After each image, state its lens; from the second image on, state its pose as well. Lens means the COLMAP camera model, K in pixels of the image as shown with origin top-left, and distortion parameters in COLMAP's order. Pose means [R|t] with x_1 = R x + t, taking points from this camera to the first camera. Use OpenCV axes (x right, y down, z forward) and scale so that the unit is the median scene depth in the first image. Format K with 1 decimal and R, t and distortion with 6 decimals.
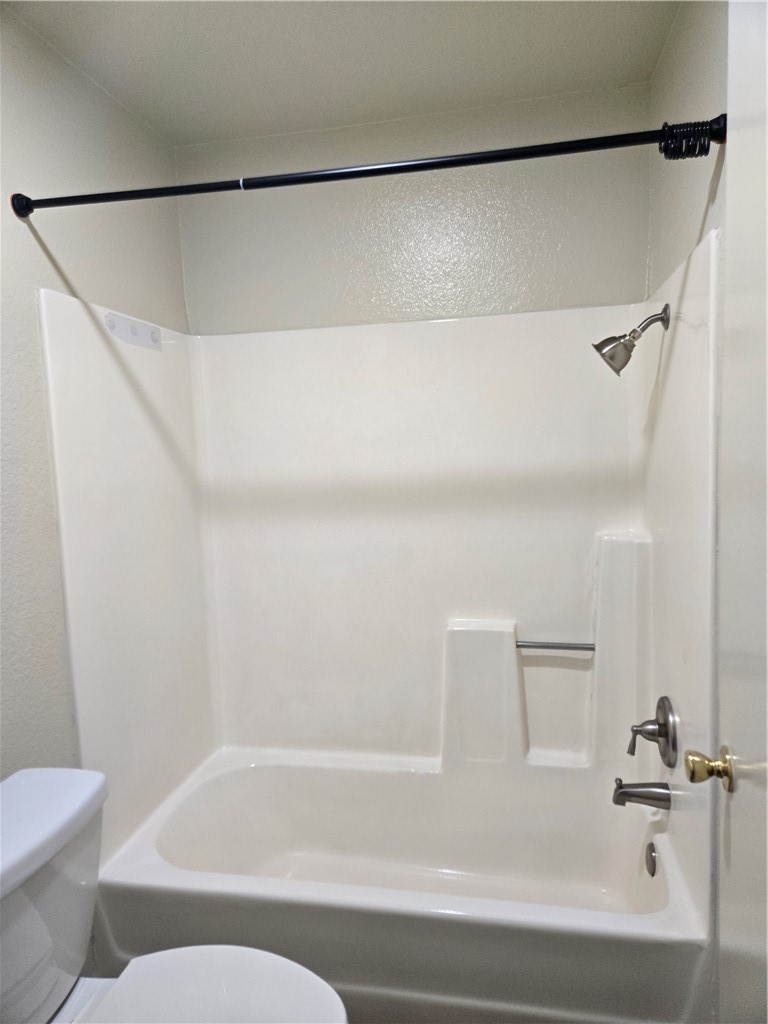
lens RADIAL K [[696.2, 0, 384.0], [0, 696.2, 512.0], [0, 0, 1]] dist [0.070294, -0.060809]
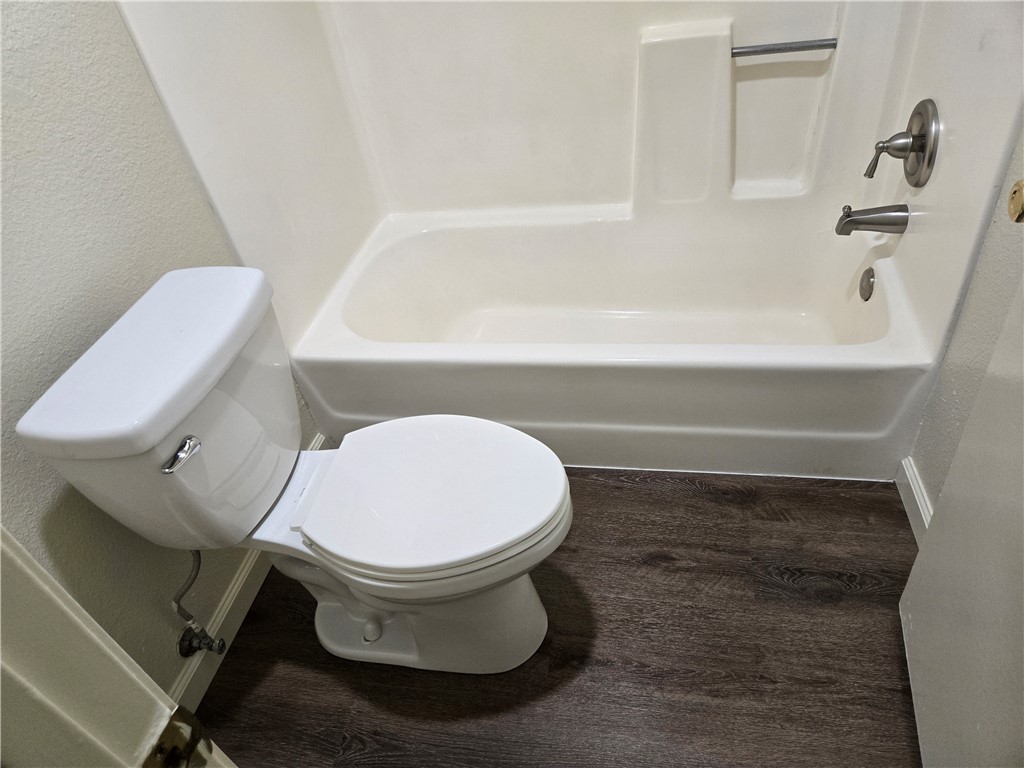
lens RADIAL K [[696.2, 0, 512.0], [0, 696.2, 384.0], [0, 0, 1]] dist [0.070294, -0.060809]
pose [[0.993773, -0.084018, -0.073193, -0.028585], [0.110695, 0.819607, 0.562131, 0.026060], [0.012761, -0.566733, 0.823803, 0.162357]]
